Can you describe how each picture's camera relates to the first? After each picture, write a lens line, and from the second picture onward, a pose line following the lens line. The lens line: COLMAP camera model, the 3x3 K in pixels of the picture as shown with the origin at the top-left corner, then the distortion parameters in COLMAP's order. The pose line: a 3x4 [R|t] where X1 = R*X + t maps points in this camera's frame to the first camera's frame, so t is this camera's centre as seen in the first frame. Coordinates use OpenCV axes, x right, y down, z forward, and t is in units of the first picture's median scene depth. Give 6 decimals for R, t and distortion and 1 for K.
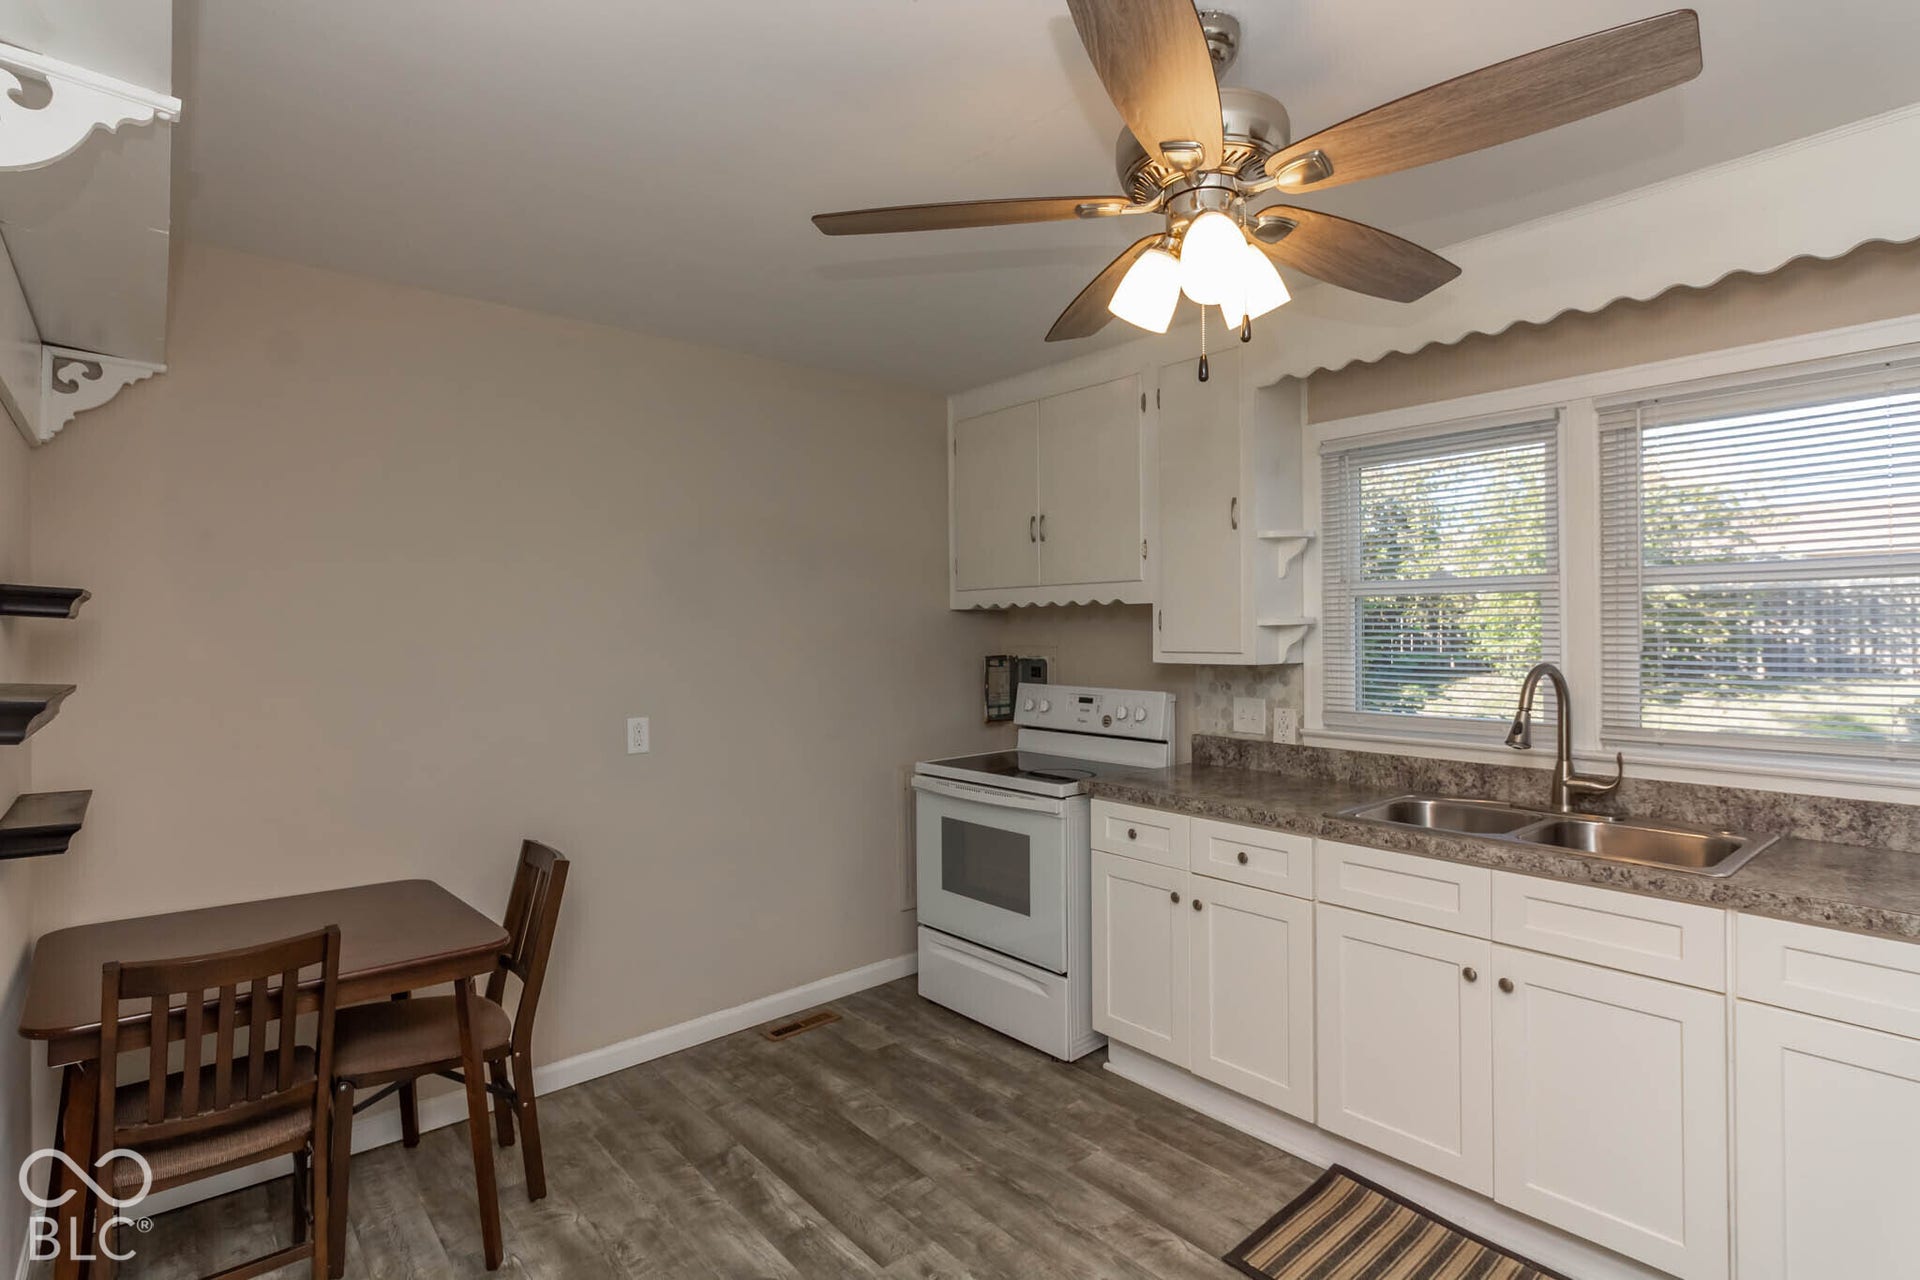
lens RADIAL K [[909.8, 0, 960.0], [0, 909.8, 633.8], [0, 0, 1]] dist [-0.003090, 0.000162]
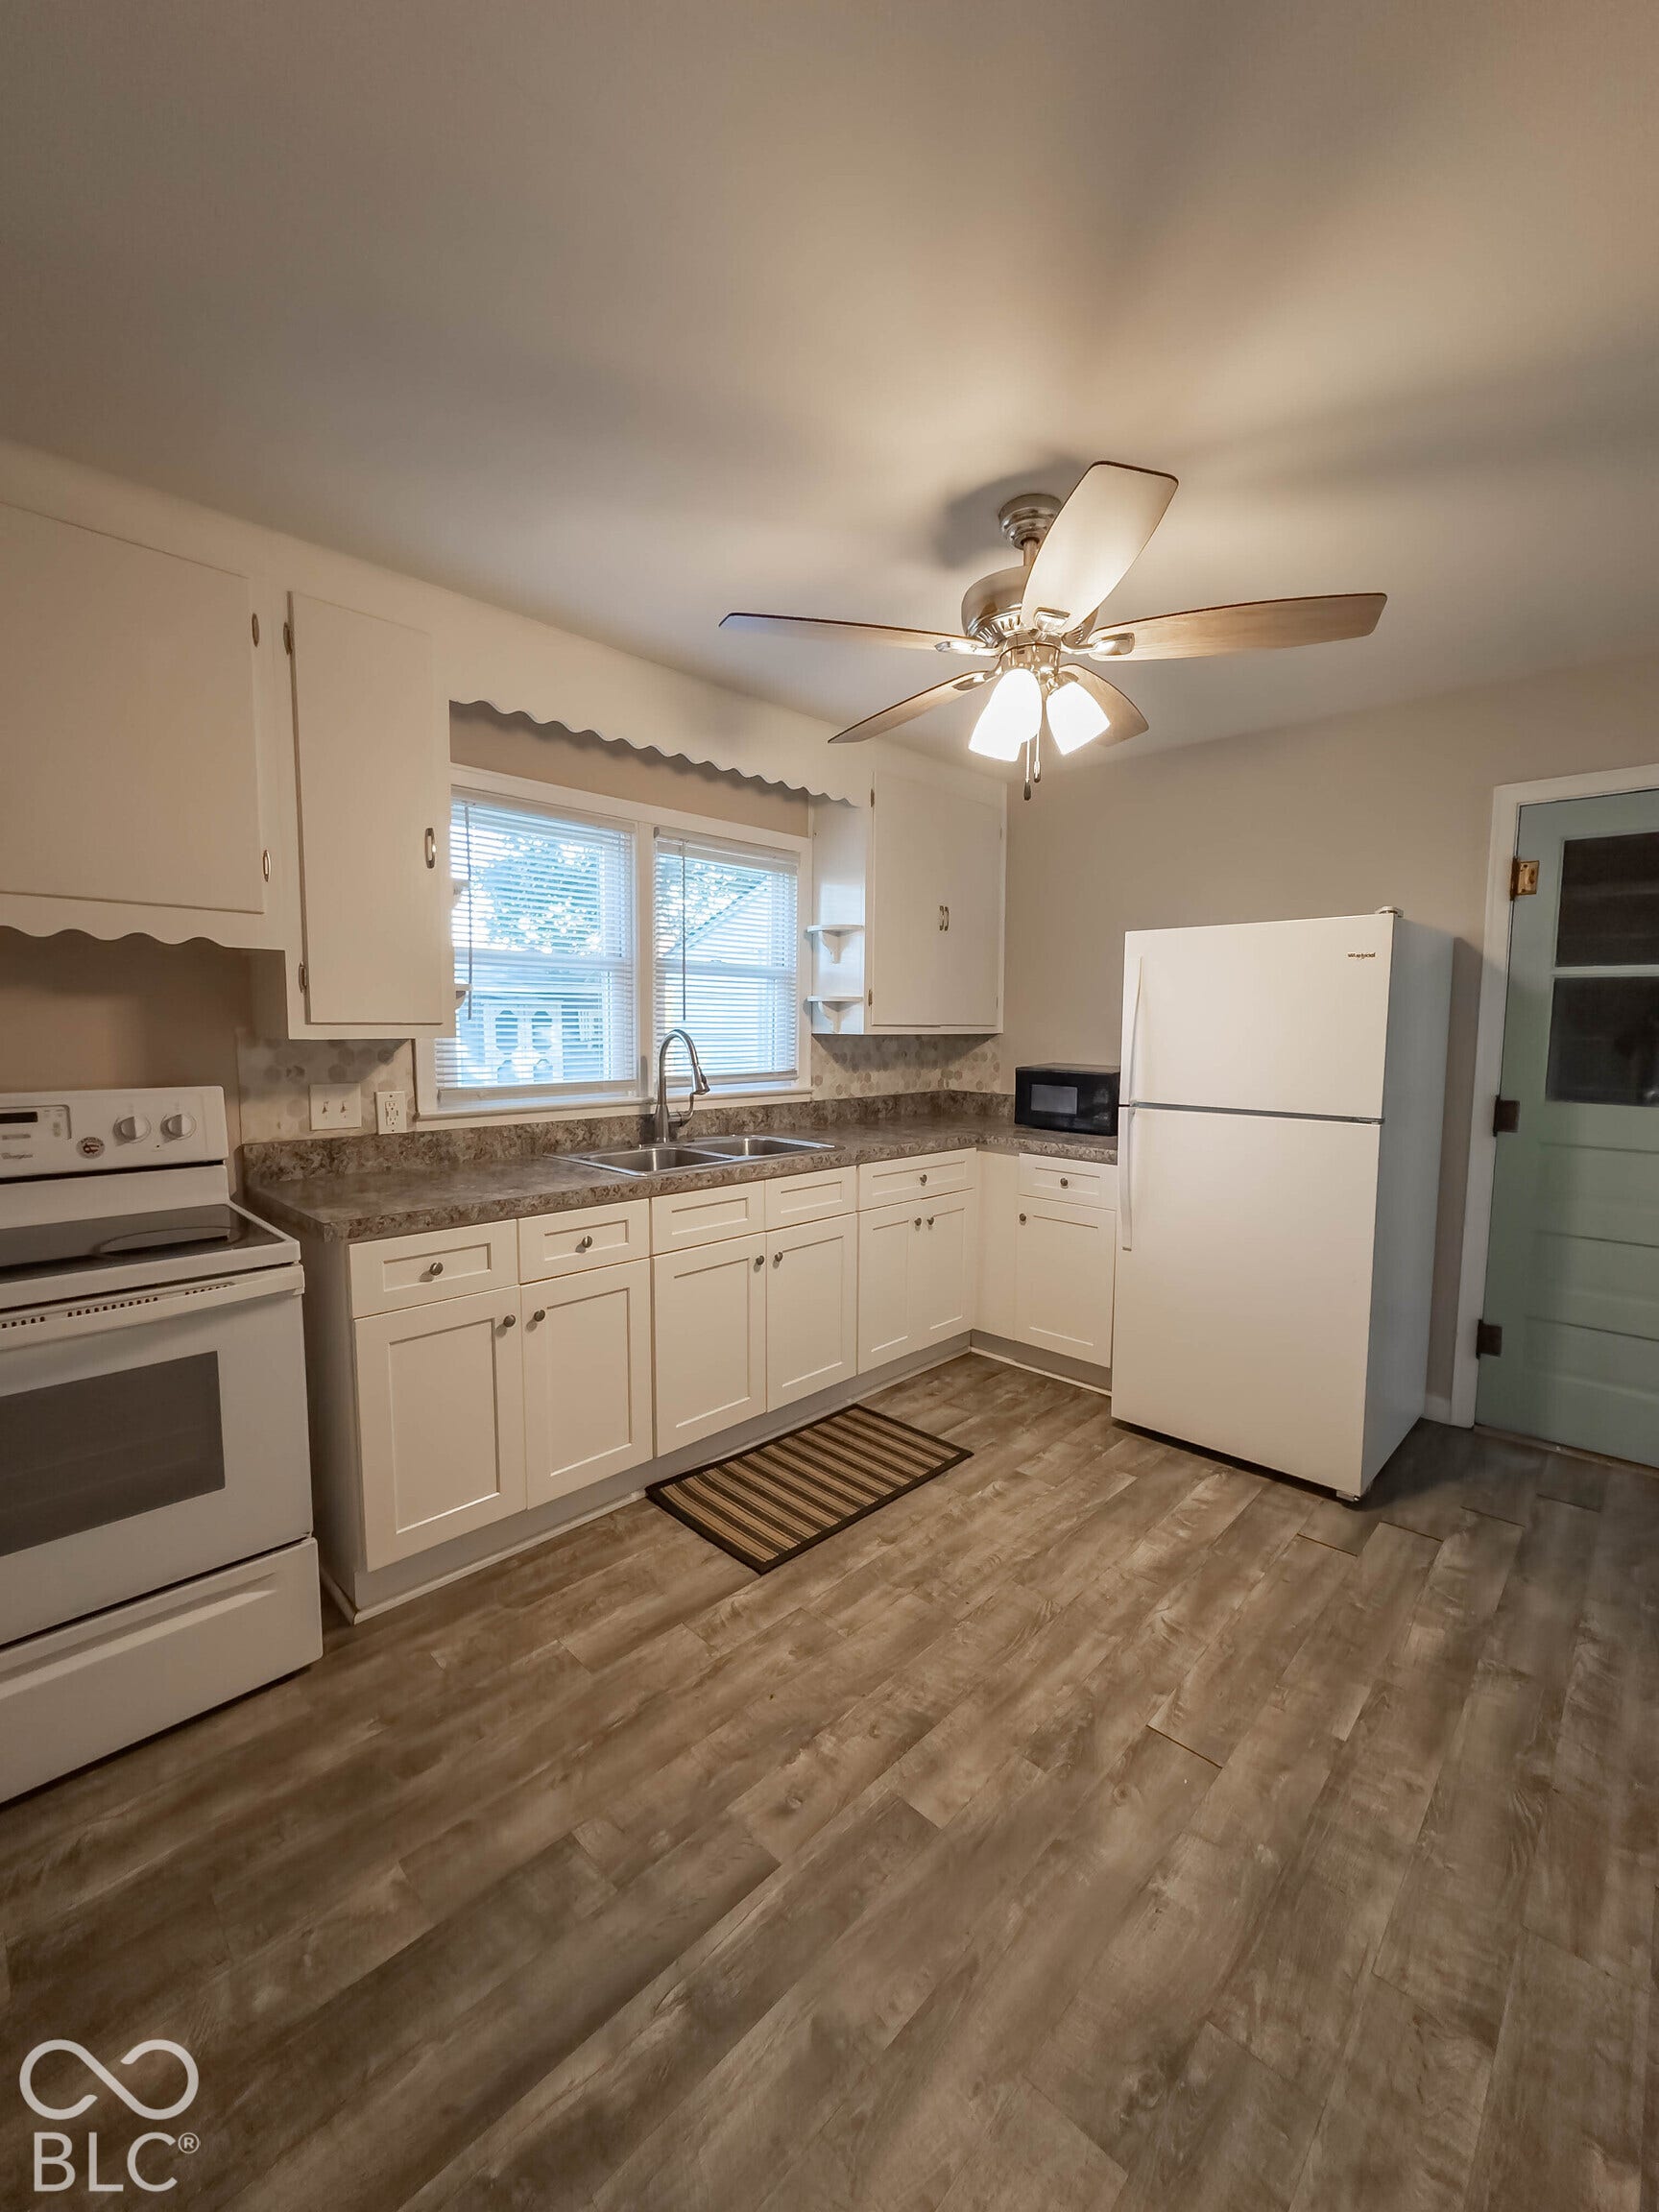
lens RADIAL K [[876.3, 0, 826.6], [0, 876.3, 1111.2], [0, 0, 1]] dist [-0.001052, 0.000096]
pose [[-0.062909, -0.100447, 0.992952, -0.566938], [-0.009503, 0.994937, 0.100046, 0.018933], [-0.997974, -0.003143, -0.063545, 0.788689]]
